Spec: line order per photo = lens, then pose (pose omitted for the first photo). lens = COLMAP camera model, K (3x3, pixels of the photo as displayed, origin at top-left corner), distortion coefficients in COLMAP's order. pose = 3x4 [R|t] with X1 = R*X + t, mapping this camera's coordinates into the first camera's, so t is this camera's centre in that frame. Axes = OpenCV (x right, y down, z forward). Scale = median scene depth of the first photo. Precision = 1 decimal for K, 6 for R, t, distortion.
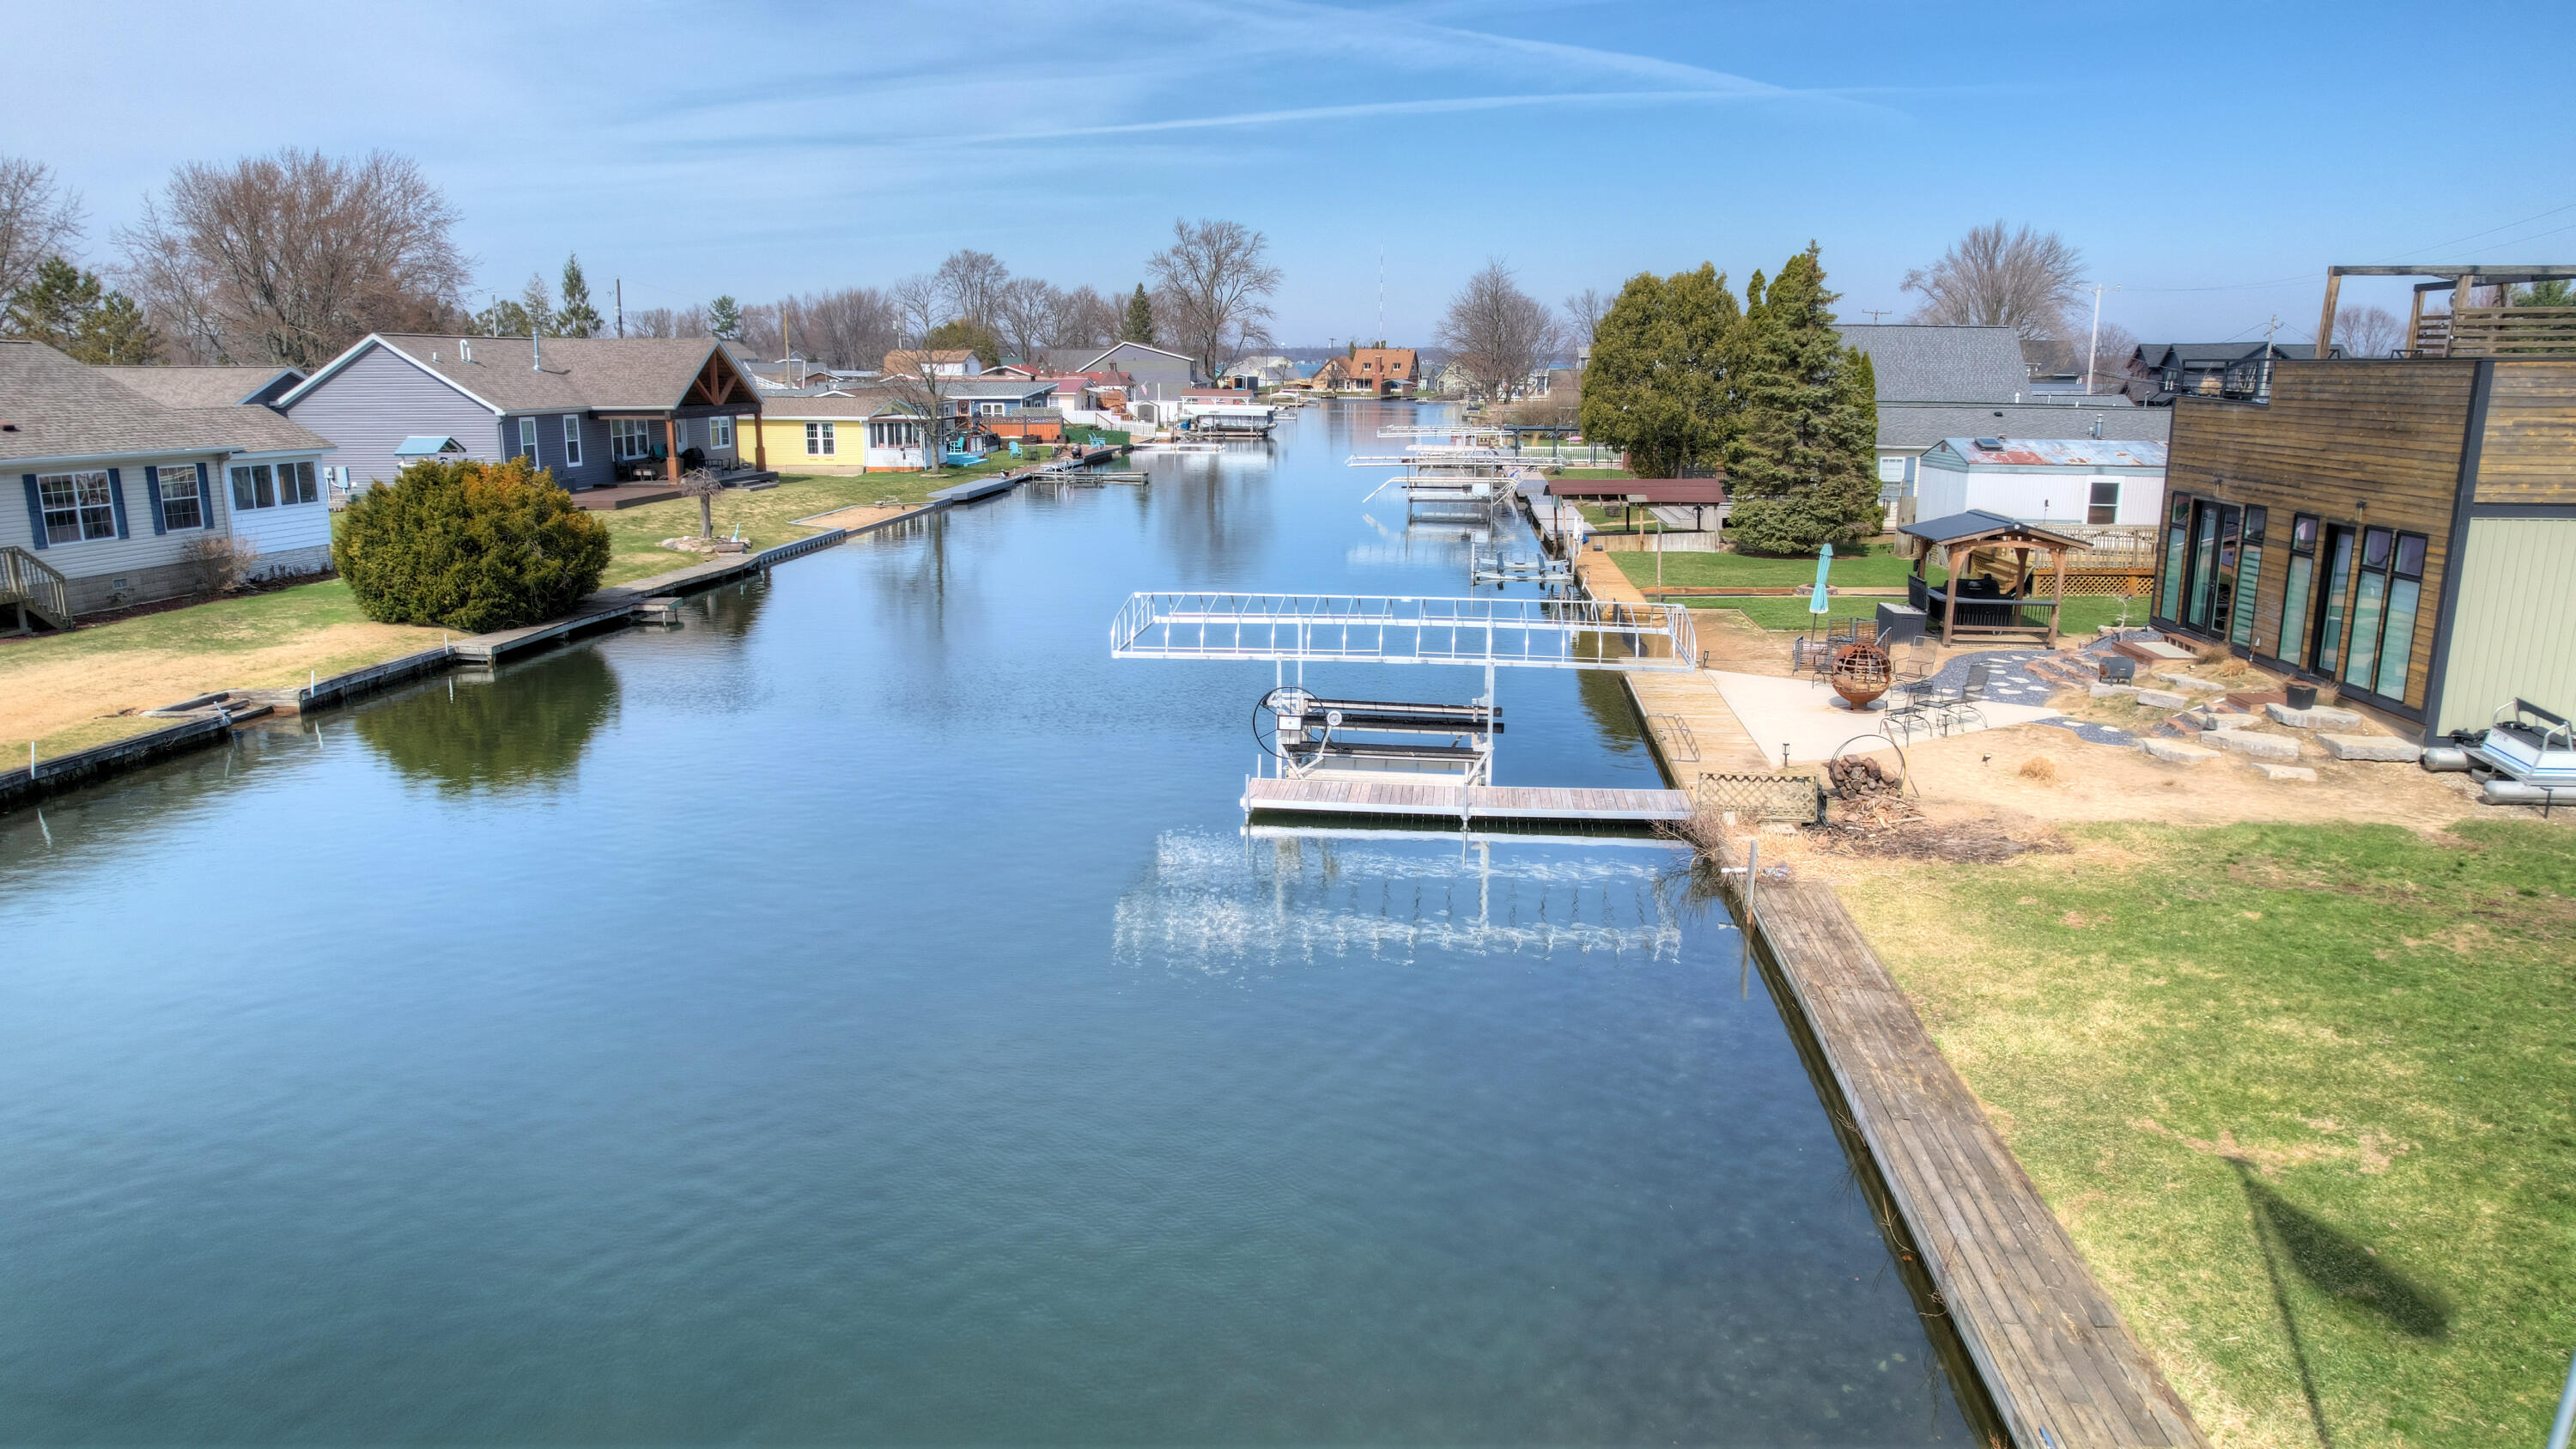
lens RADIAL K [[1652.5, 0, 1294.9], [0, 1652.5, 721.5], [0, 0, 1]] dist [-0.074113, 0.061825]
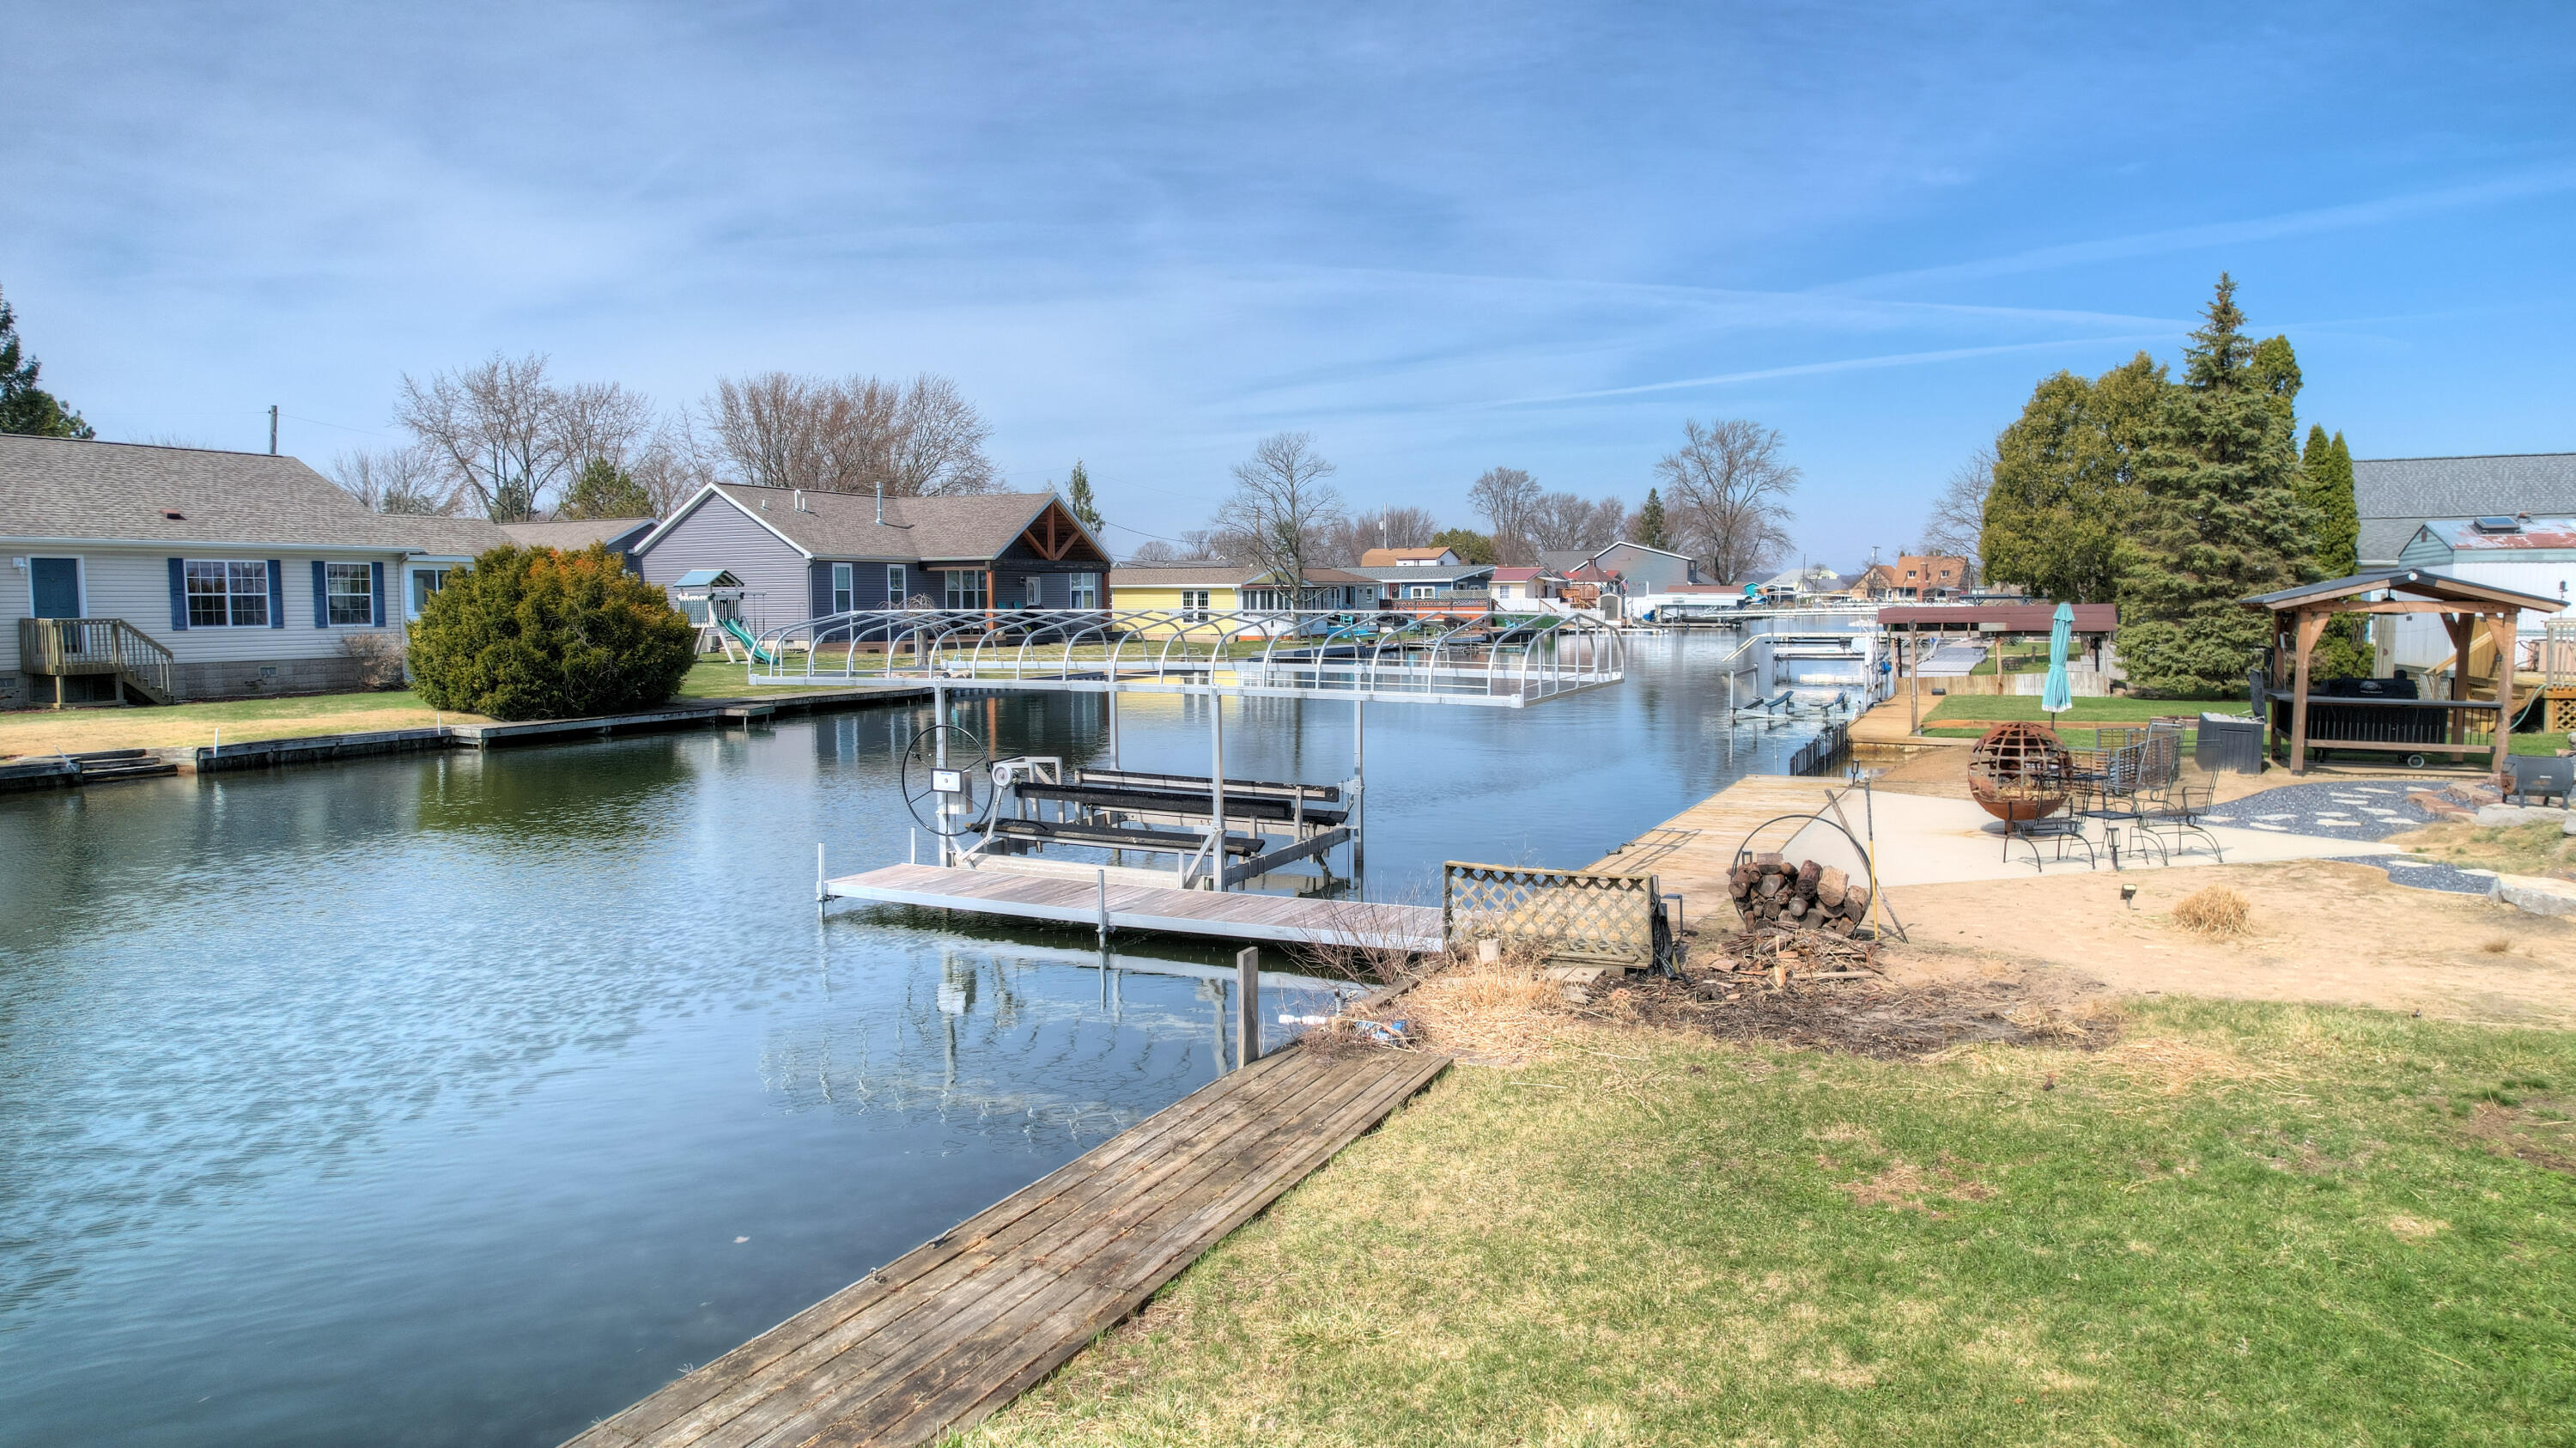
lens RADIAL K [[1652.4, 0, 1294.9], [0, 1652.4, 721.0], [0, 0, 1]] dist [-0.074113, 0.061825]
pose [[0.941239, 0.017326, -0.337297, 0.173917], [-0.063397, 0.989995, -0.126058, 0.025462], [0.331738, 0.140035, 0.932920, 0.207765]]
